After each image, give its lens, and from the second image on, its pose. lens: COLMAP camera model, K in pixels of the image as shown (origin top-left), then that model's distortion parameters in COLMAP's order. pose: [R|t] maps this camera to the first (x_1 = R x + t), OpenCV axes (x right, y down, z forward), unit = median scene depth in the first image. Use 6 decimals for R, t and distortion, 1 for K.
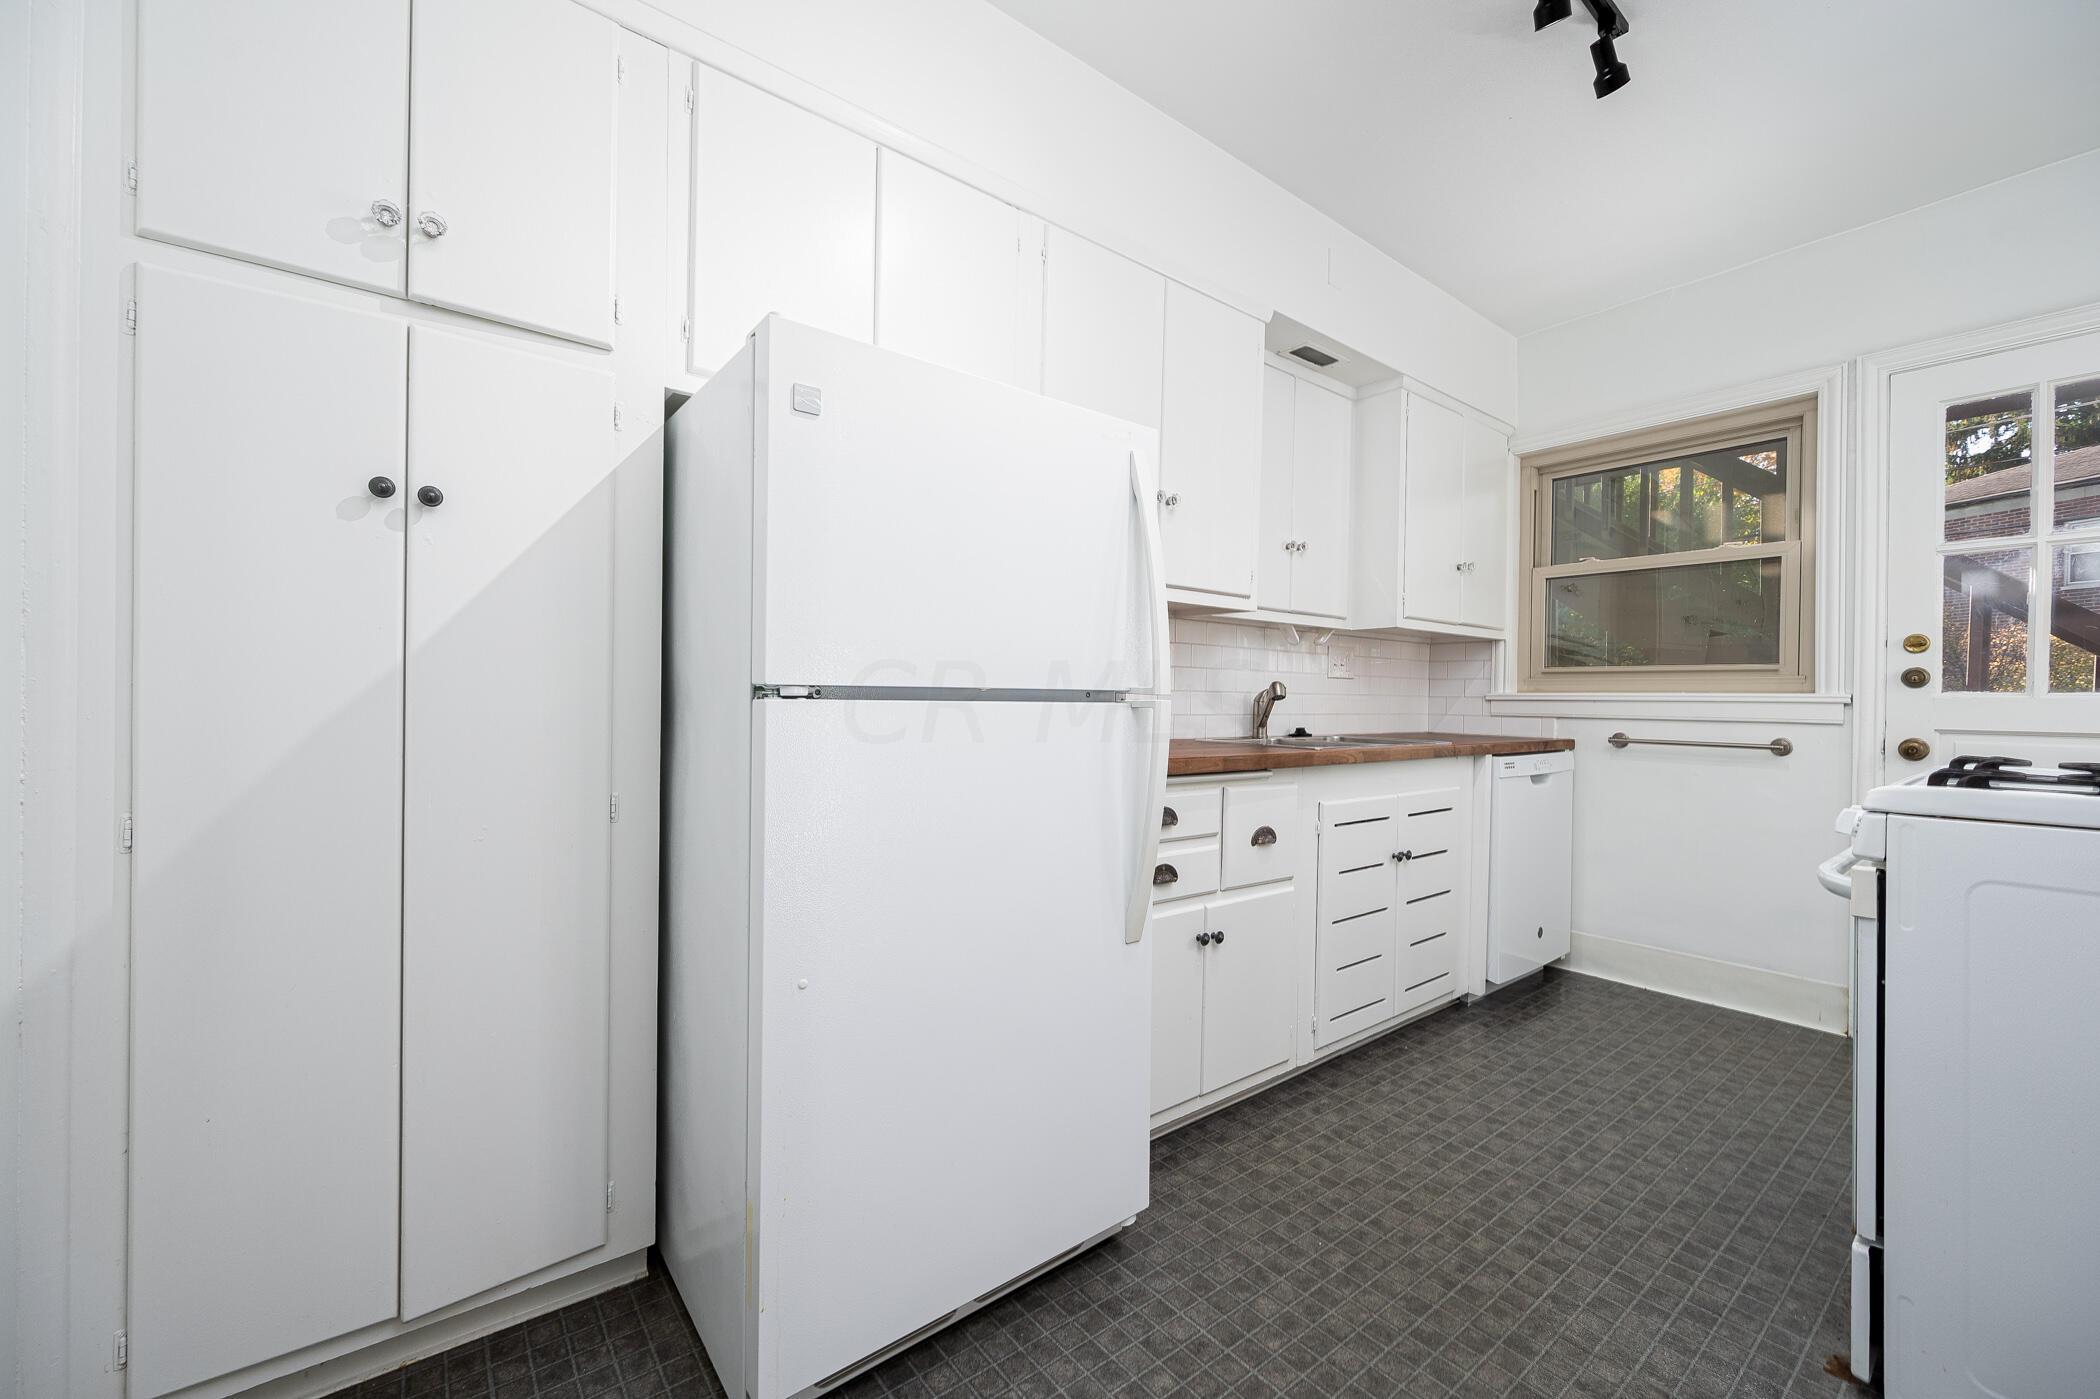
lens RADIAL K [[830.8, 0, 1047.3], [0, 830.8, 693.4], [0, 0, 1]] dist [0.010621, -0.000030]
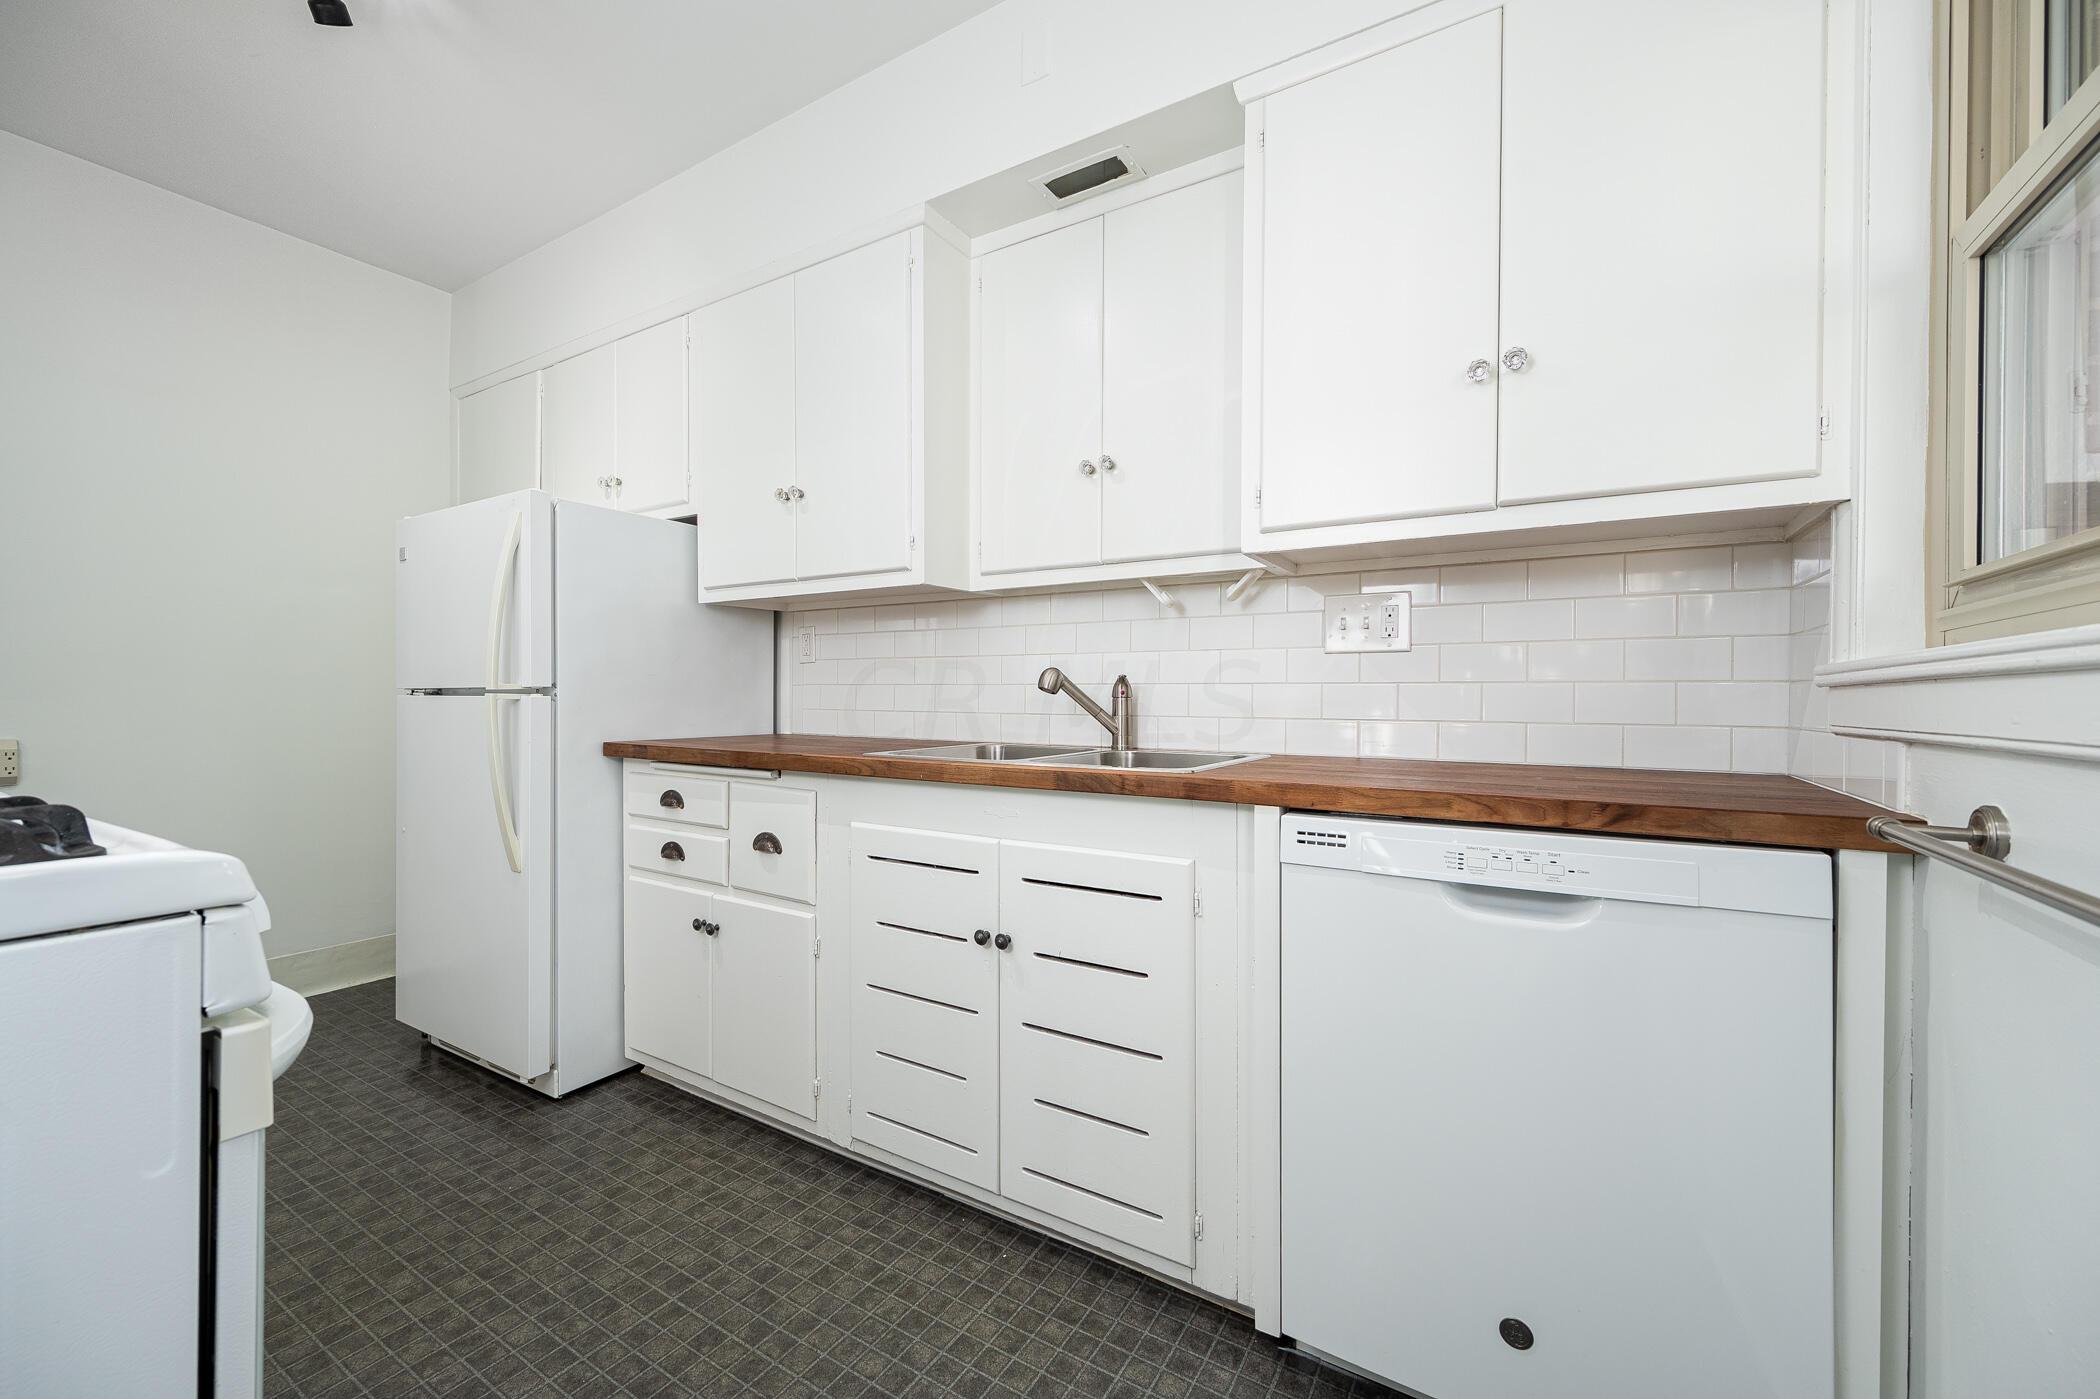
lens RADIAL K [[830.8, 0, 1047.3], [0, 830.8, 693.4], [0, 0, 1]] dist [0.010621, -0.000030]
pose [[0.342988, -0.018400, -0.939160, 1.290621], [0.004259, 0.999828, -0.018034, 0.027751], [0.939330, 0.002186, 0.343008, 1.029500]]
